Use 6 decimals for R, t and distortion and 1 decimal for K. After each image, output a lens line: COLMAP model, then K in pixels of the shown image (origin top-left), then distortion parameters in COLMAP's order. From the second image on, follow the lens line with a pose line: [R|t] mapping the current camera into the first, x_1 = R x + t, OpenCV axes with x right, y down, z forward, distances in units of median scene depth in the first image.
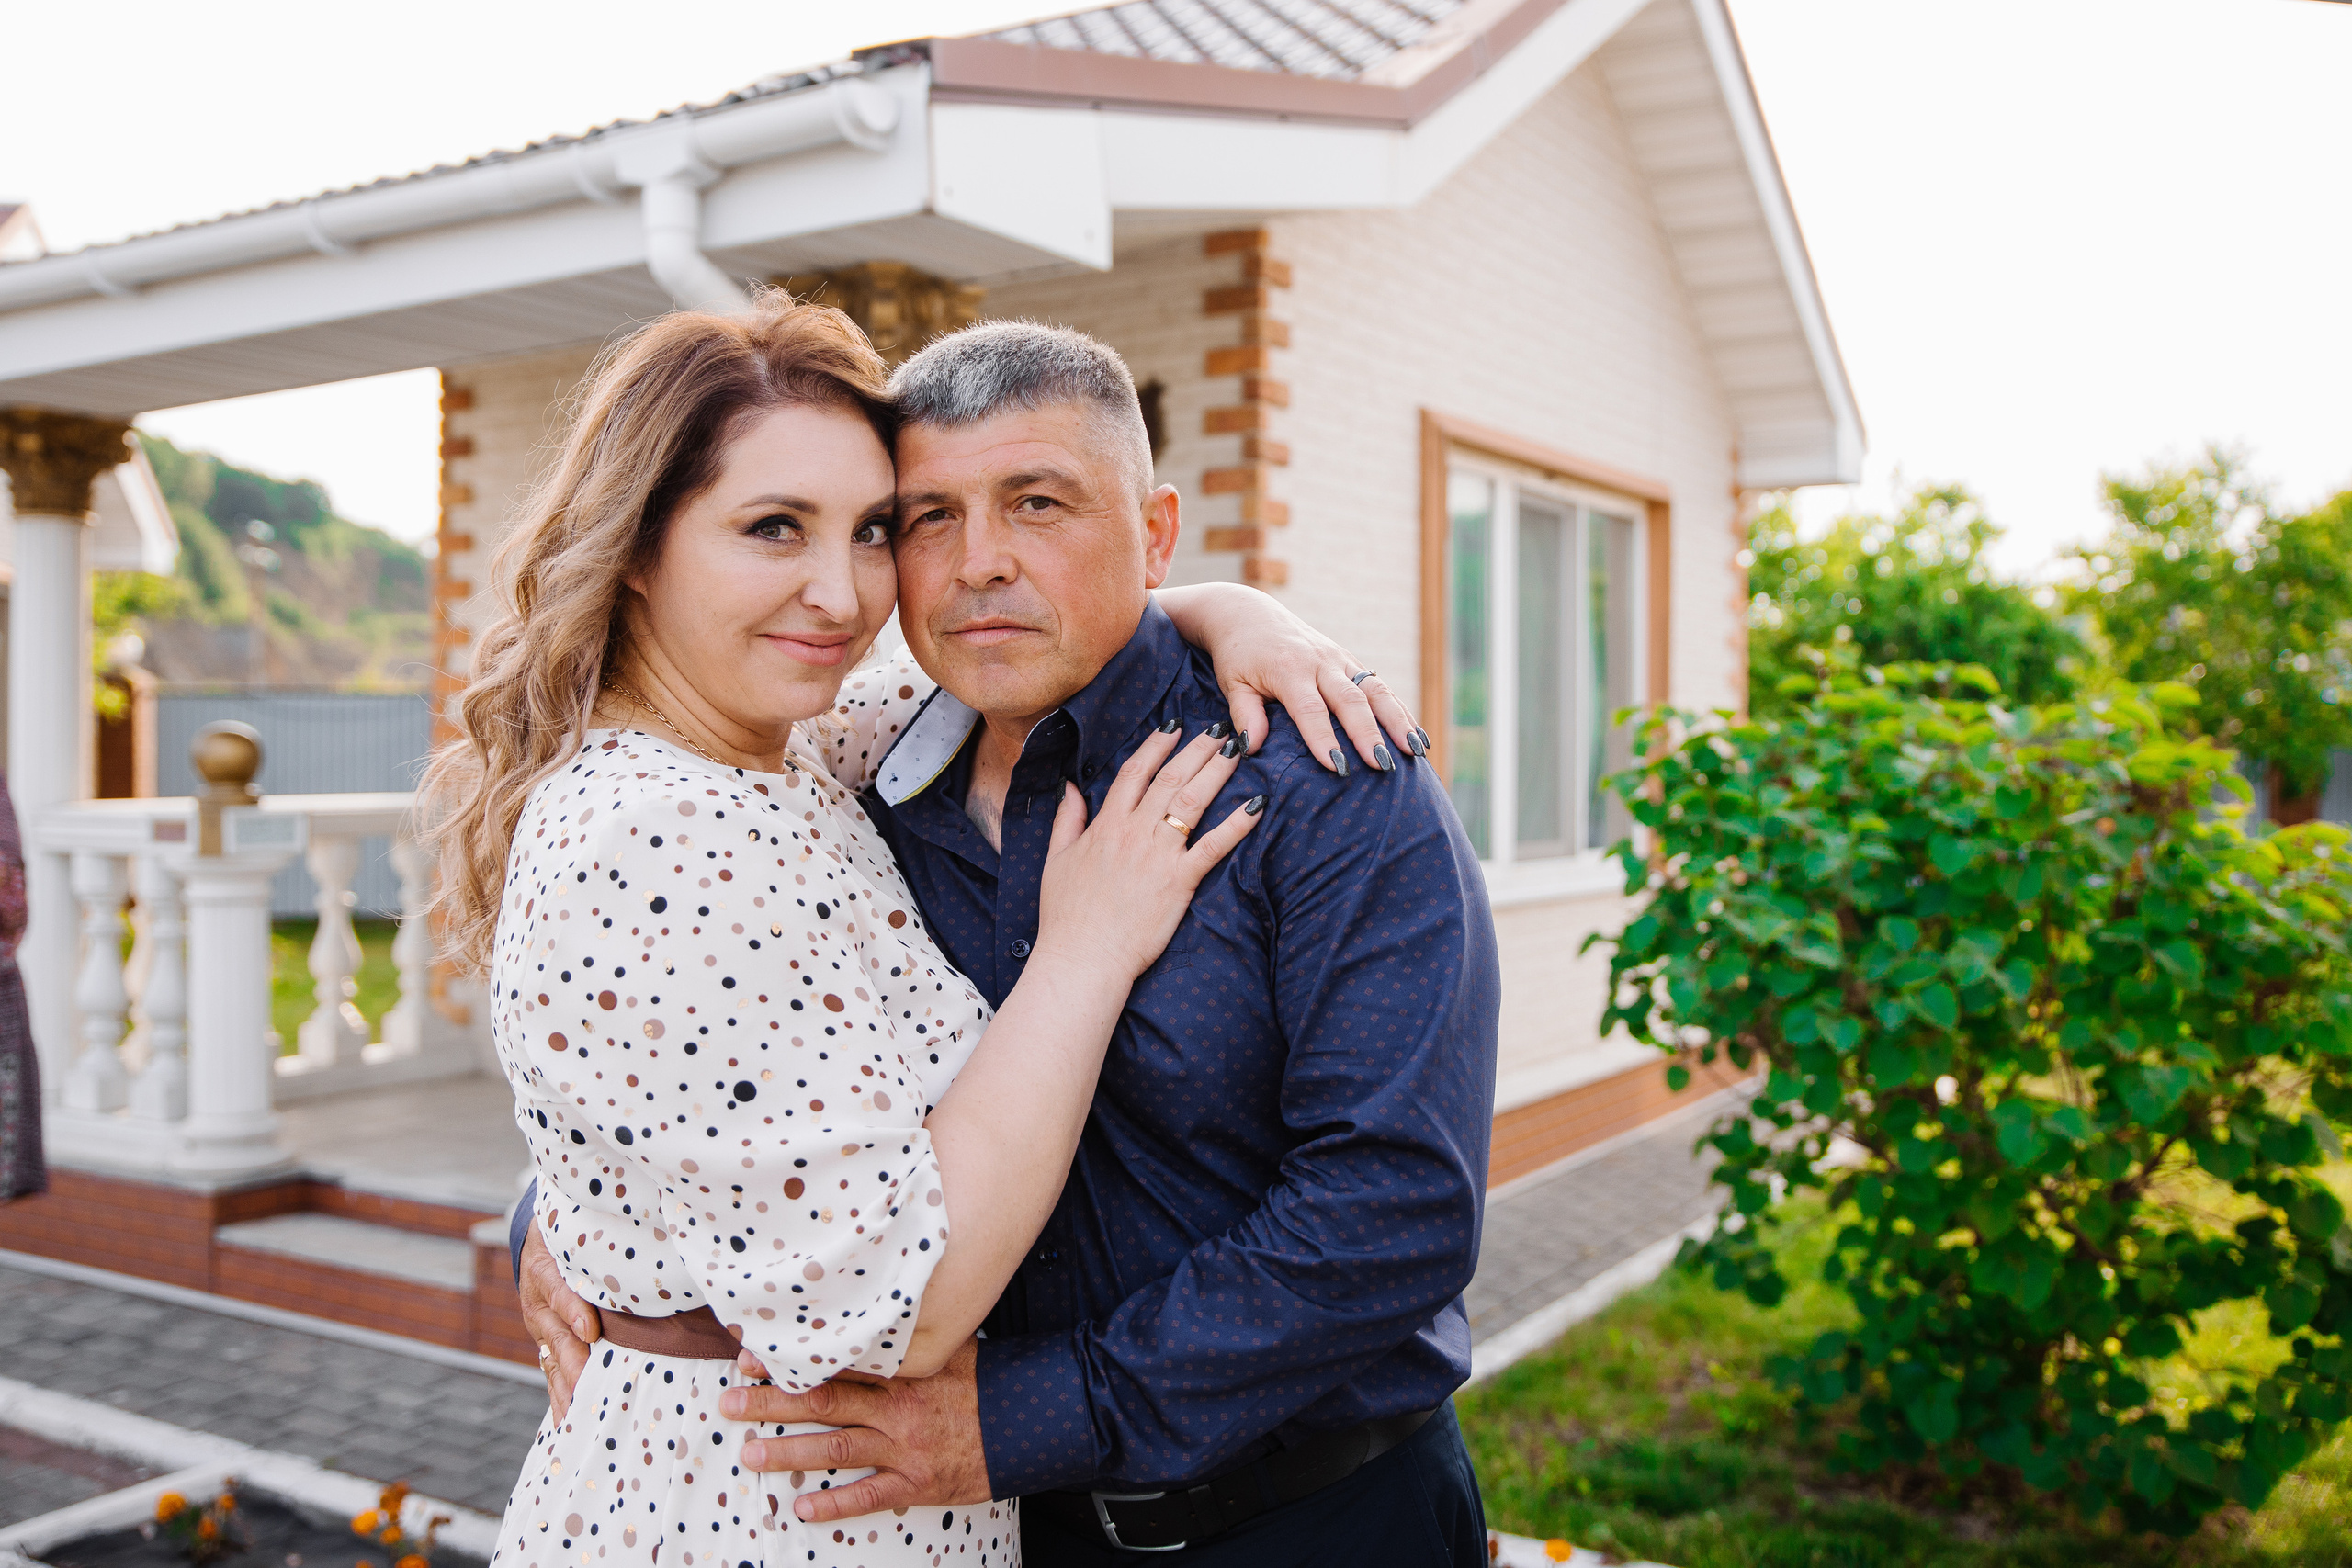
lens RADIAL K [[2193.8, 0, 1176.8], [0, 2193.8, 744.8], [0, 0, 1]] dist [-0.005065, 0.000000]
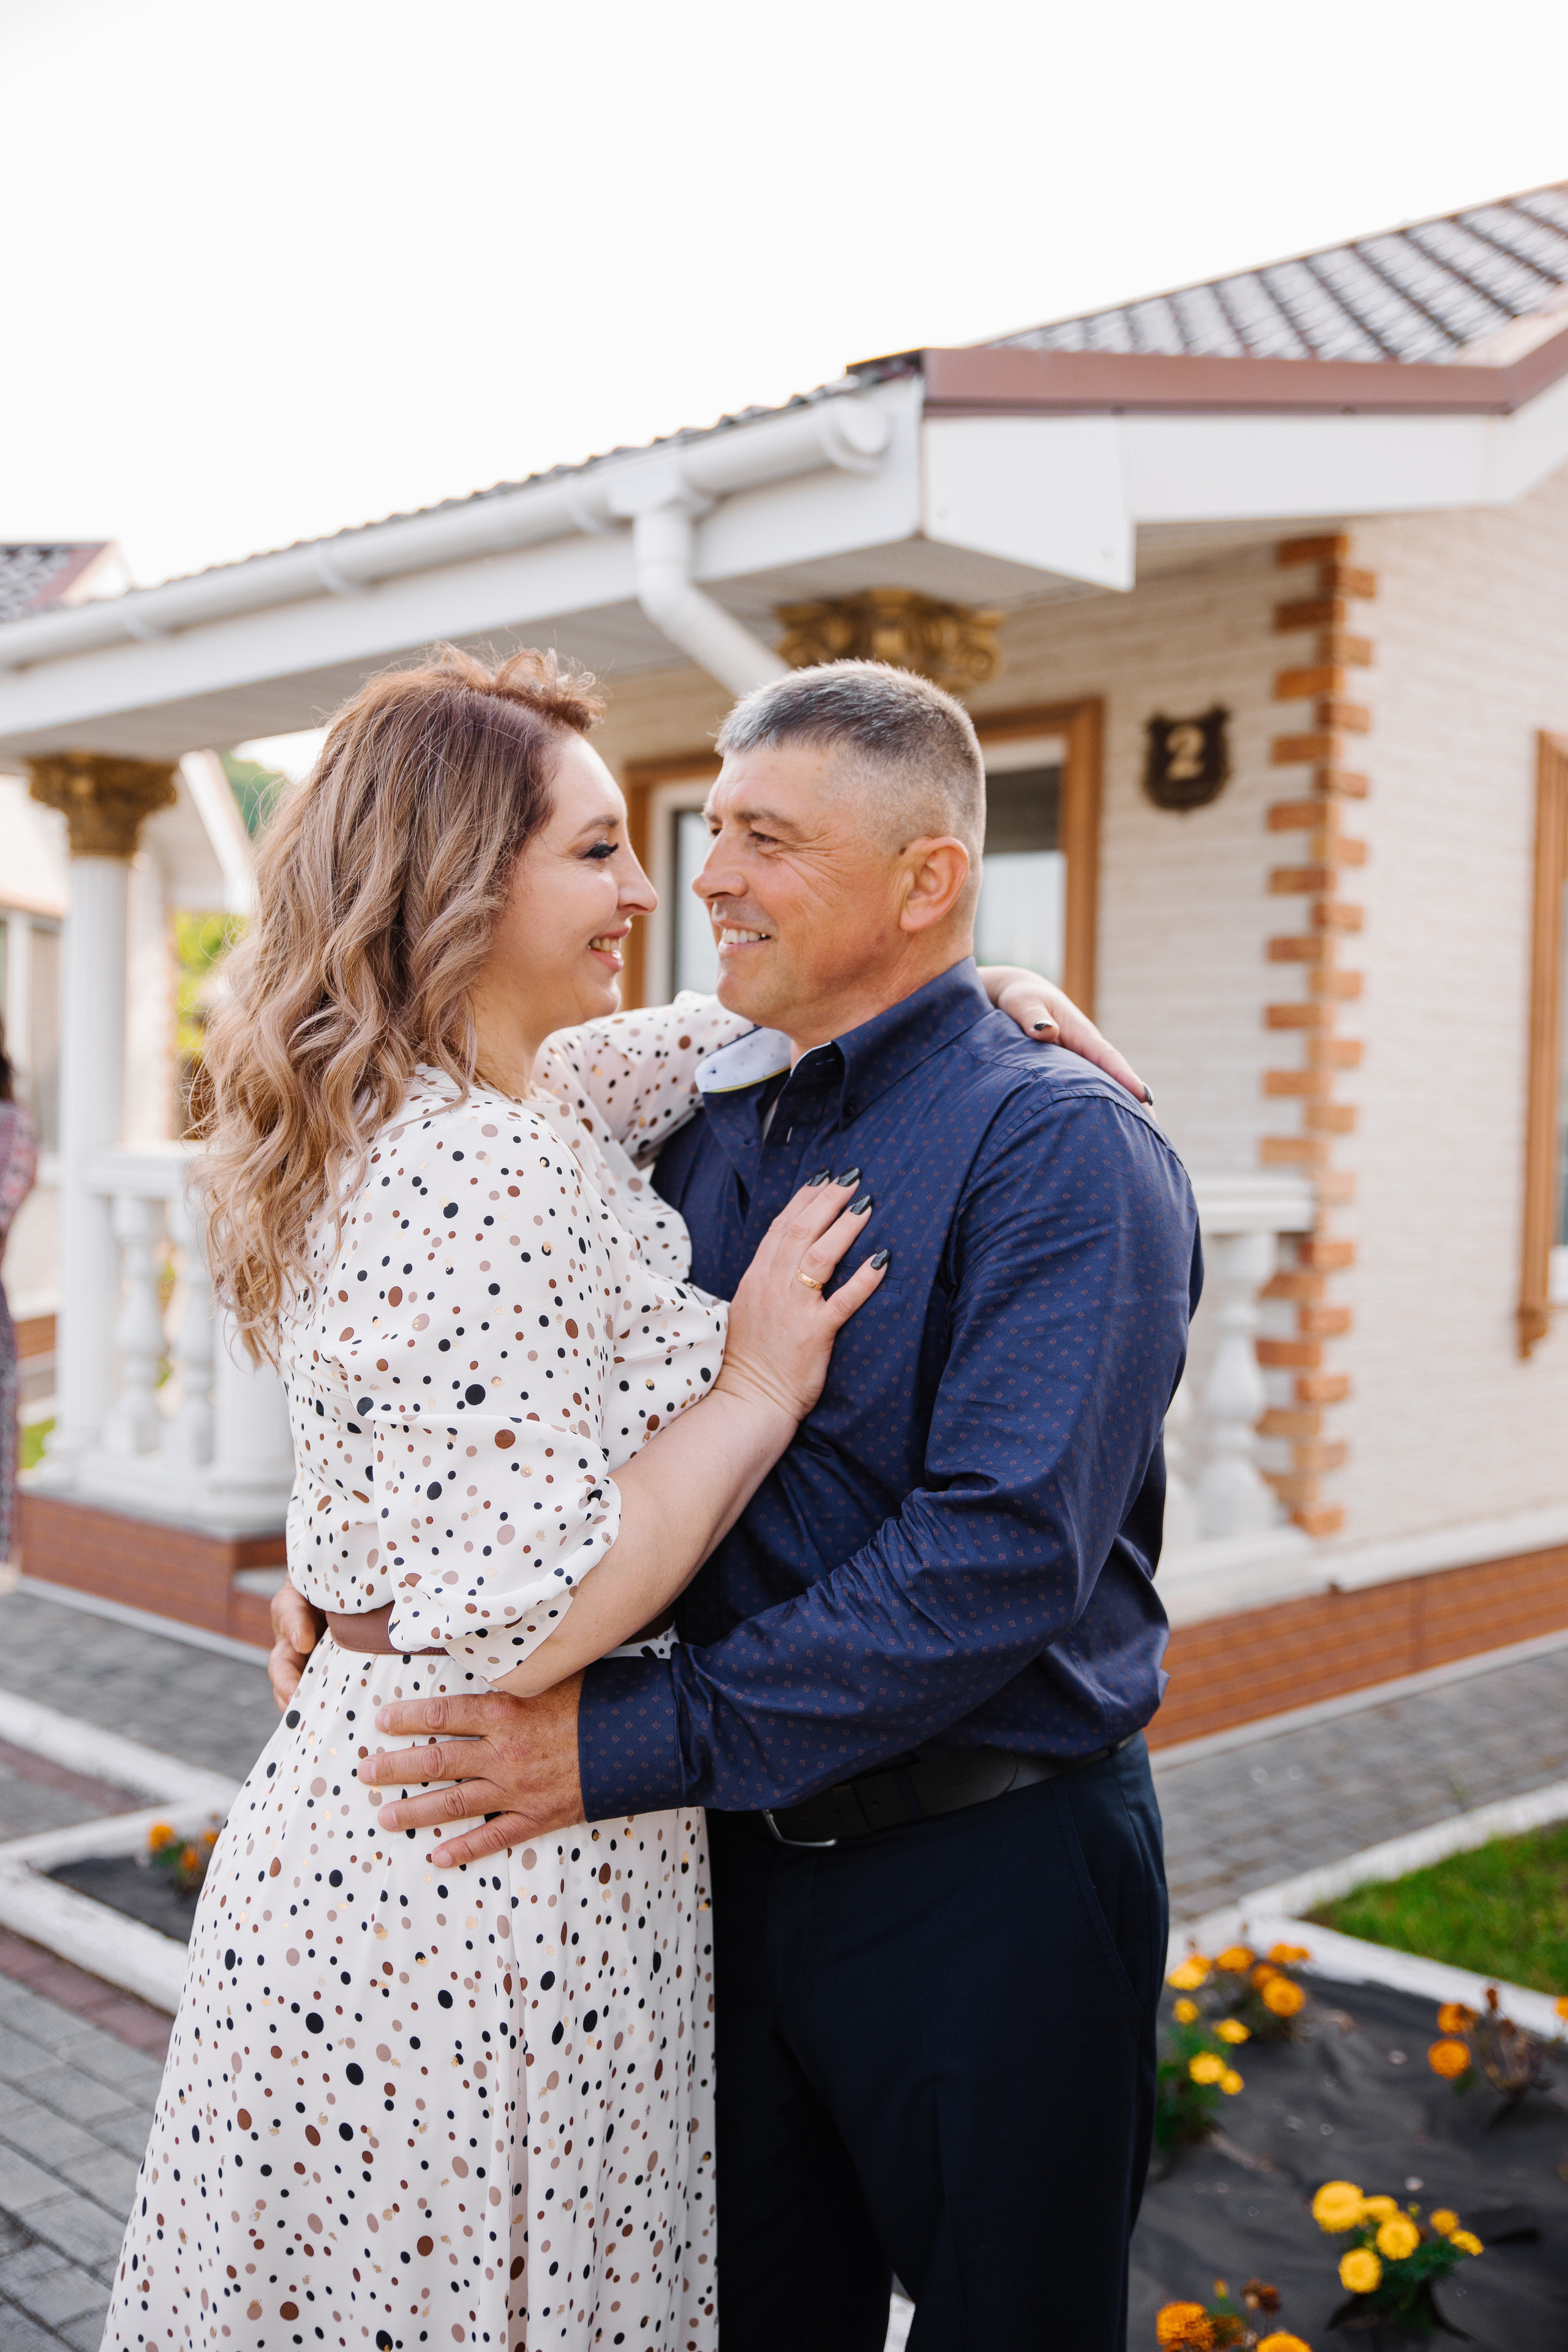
lens RADIAL K [[2469.5, 0, 818.2], [0, 2469.5, 1148.0], [0, 0, 1]] dist [0.035676, 0.000000]
pose [[0.976378, 0.022454, -0.214898, 0.067472], [-0.019212, 0.999668, 0.017166, 0.001786], [0.215212, -0.012632, 0.976486, -0.043939]]
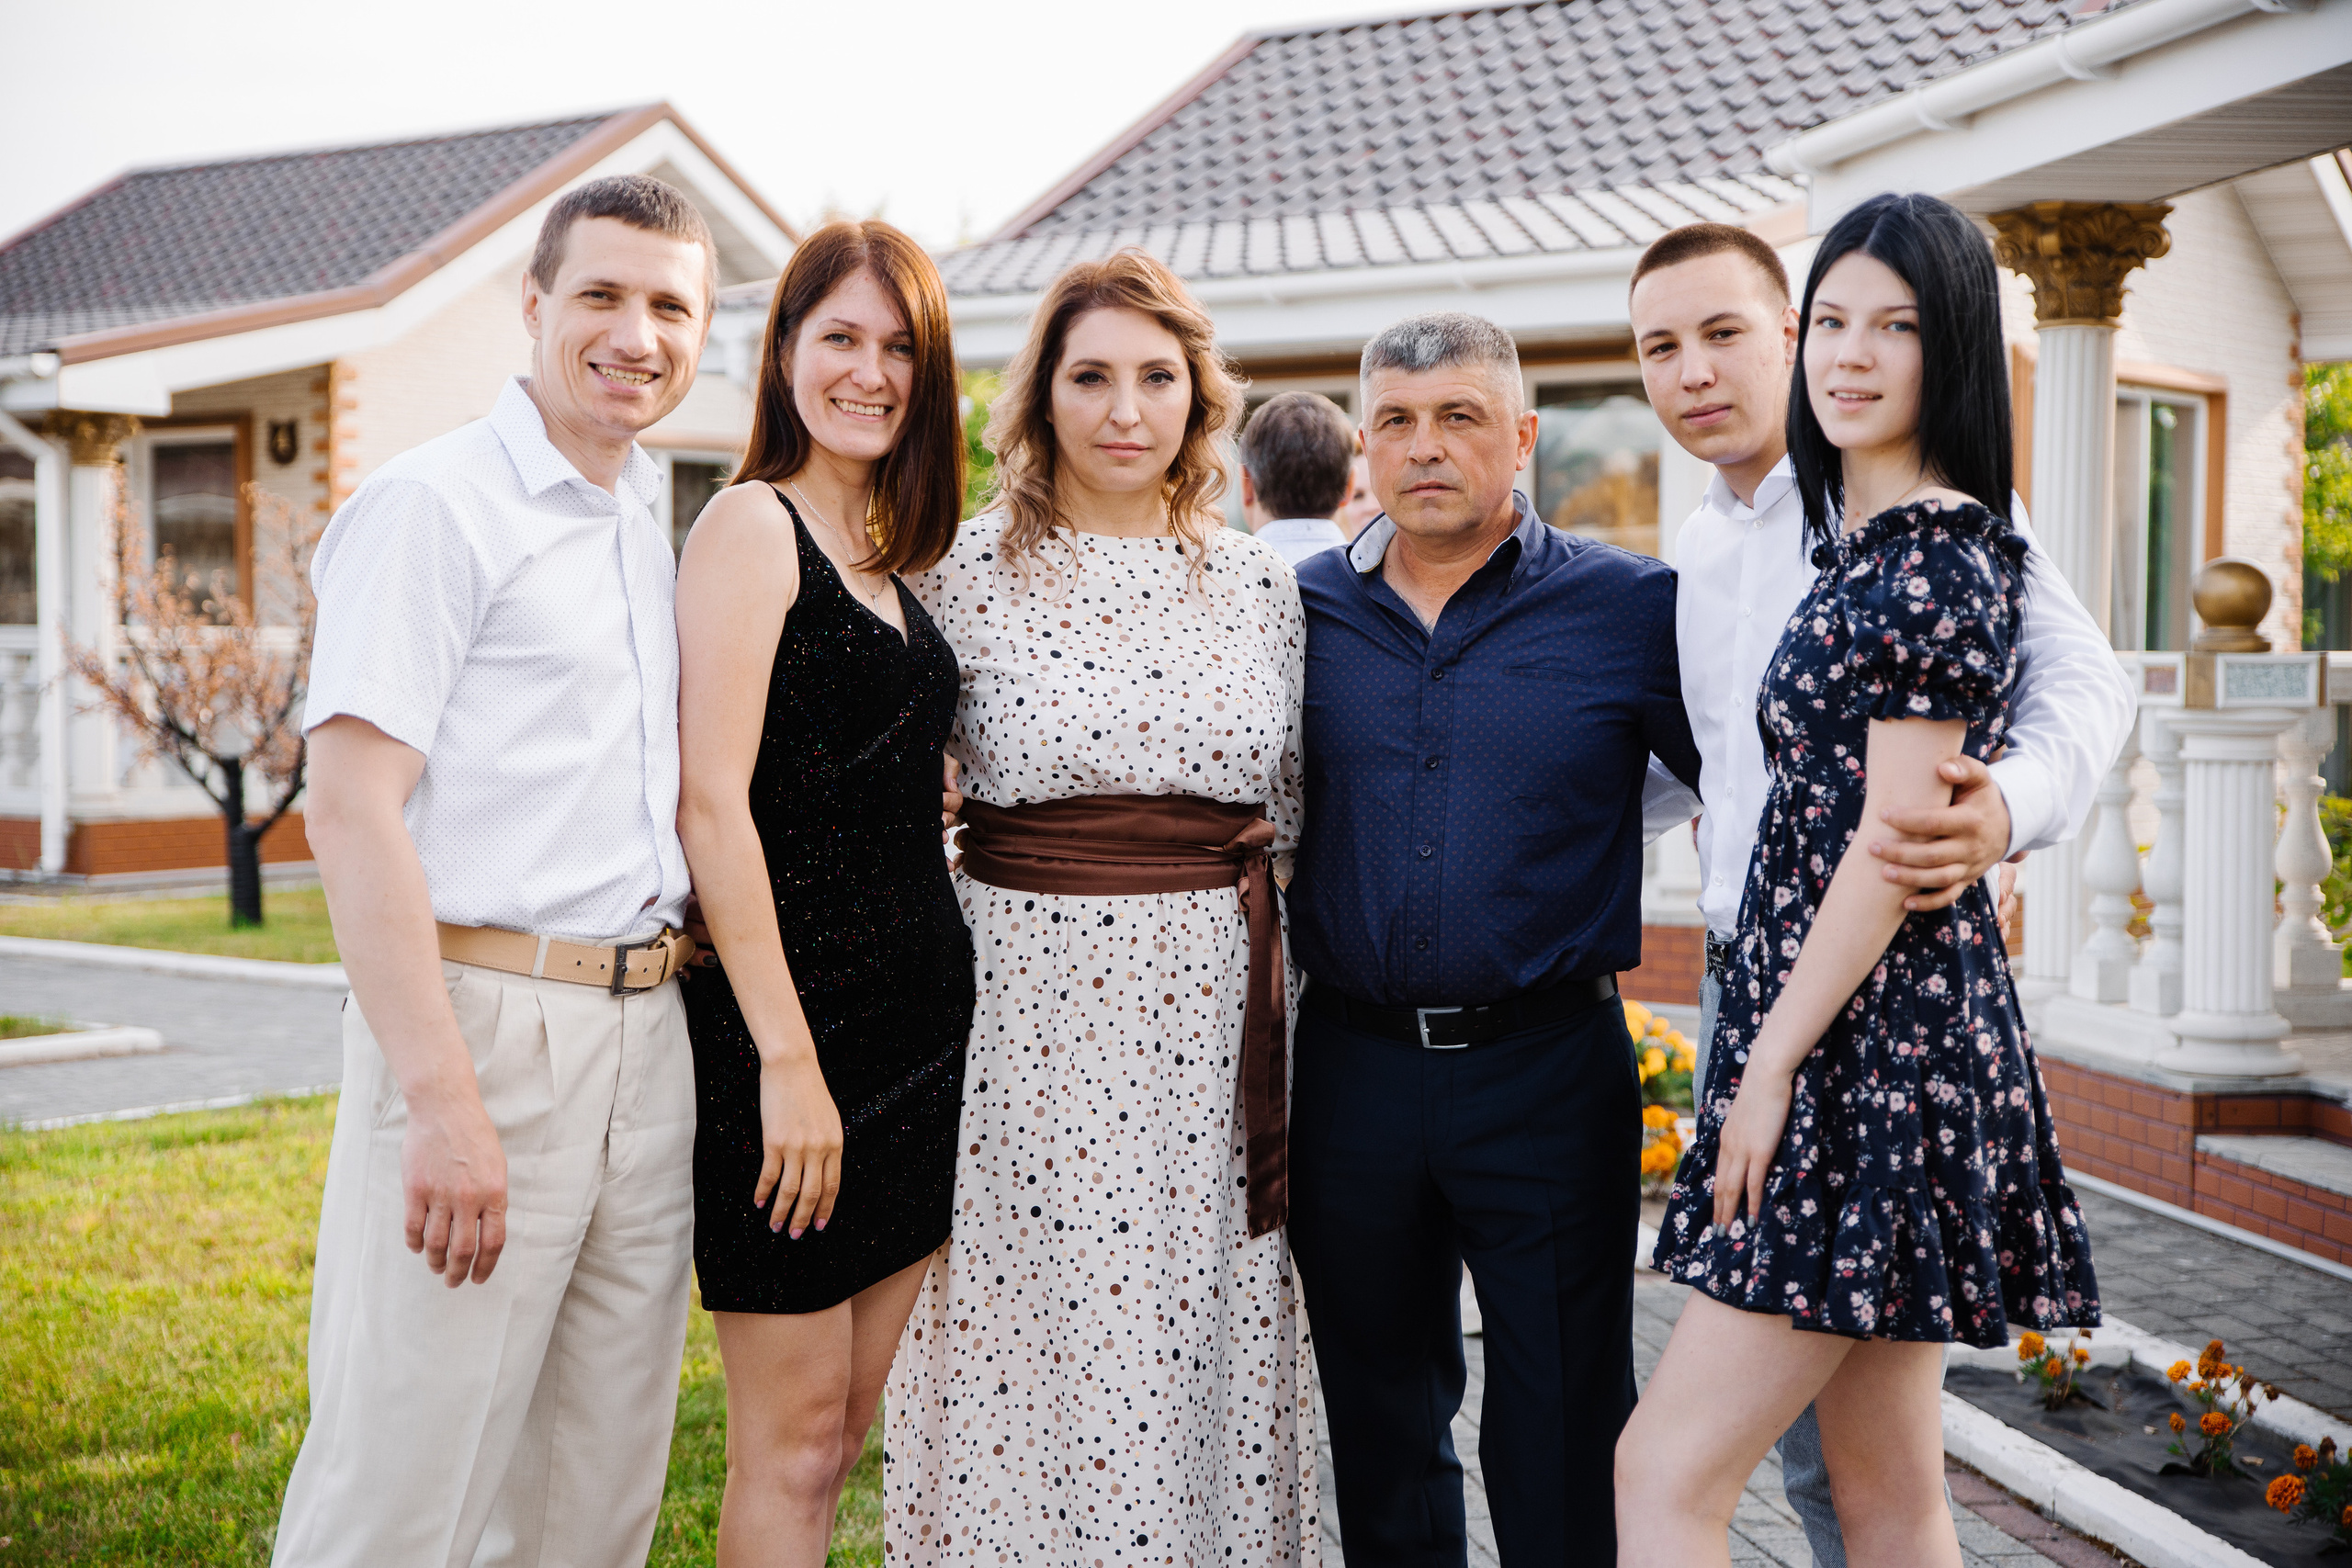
lens RADIAL K [[3530.7, 0, 1176.5], [0, 3530.7, 782.6], [0, 0, 1]] dist [0.165431, 0.000000]
pose [[0.686022, 0.035116, -0.726733, 0.381937], [-0.004816, 0.999032, 0.043727, 0.024244], [0.727565, -0.026498, 0.685527, -0.328473]]
